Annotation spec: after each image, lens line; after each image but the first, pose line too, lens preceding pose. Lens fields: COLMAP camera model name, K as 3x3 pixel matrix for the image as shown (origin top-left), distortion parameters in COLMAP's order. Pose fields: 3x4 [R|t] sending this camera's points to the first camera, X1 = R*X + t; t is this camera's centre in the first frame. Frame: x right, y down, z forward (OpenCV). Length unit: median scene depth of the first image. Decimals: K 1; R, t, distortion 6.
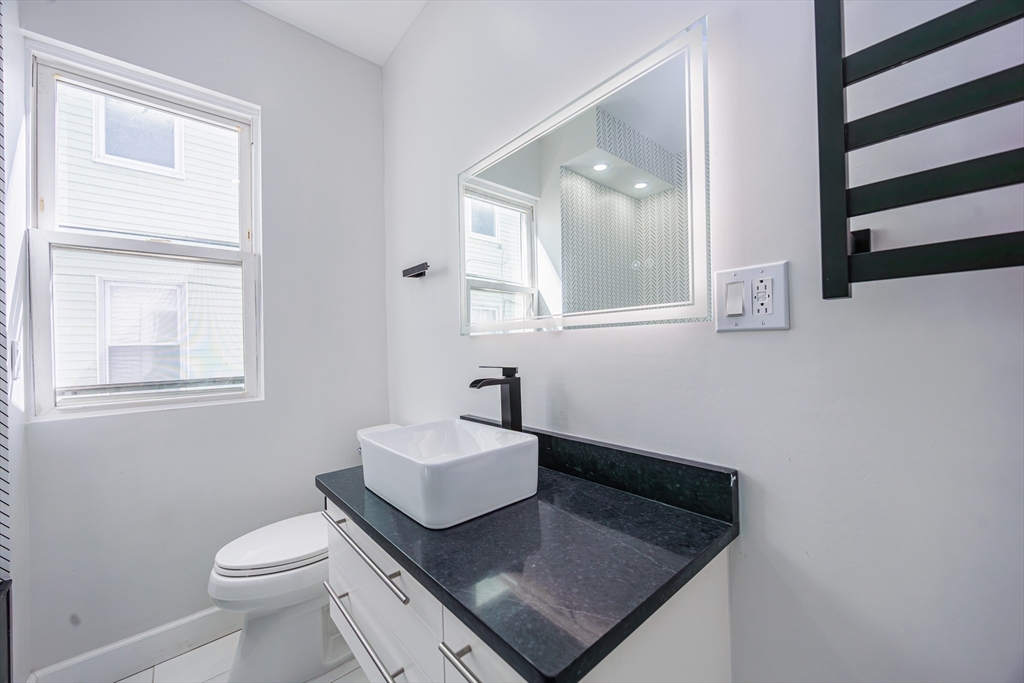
lens RADIAL K [[404.4, 0, 513.4], [0, 404.4, 346.5], [0, 0, 1]] dist [-0.000223, 0.000385]
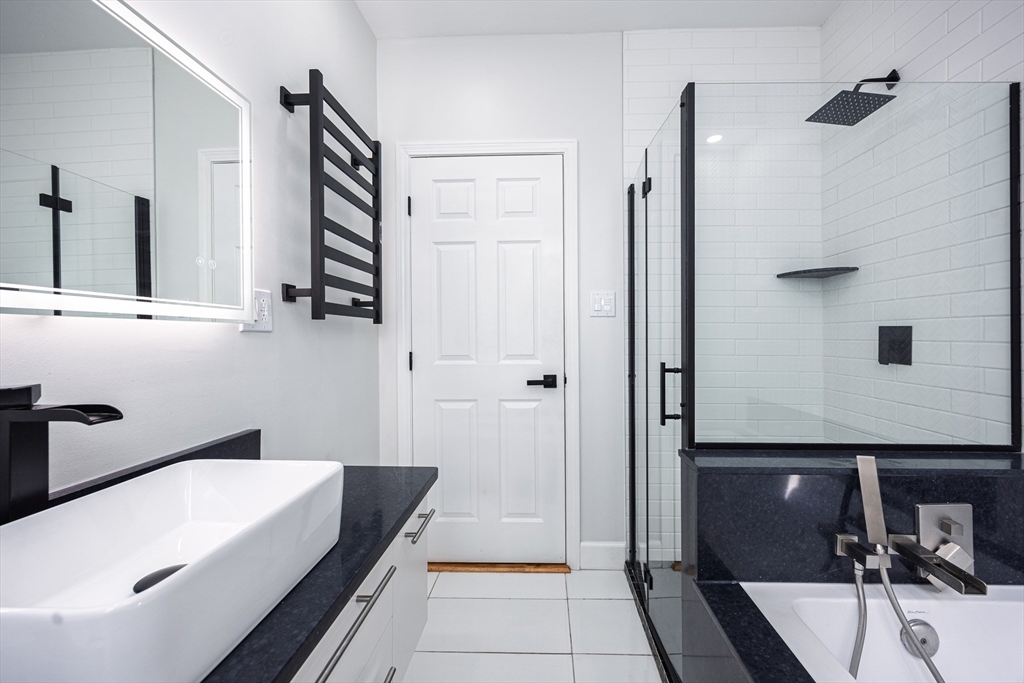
lens RADIAL K [[412.6, 0, 526.1], [0, 412.6, 334.0], [0, 0, 1]] dist [-0.001001, -0.000116]
pose [[-0.718812, 0.024037, 0.694788, -1.182250], [0.014912, 0.999705, -0.019159, 0.012978], [-0.695044, -0.003410, -0.718959, 1.399588]]
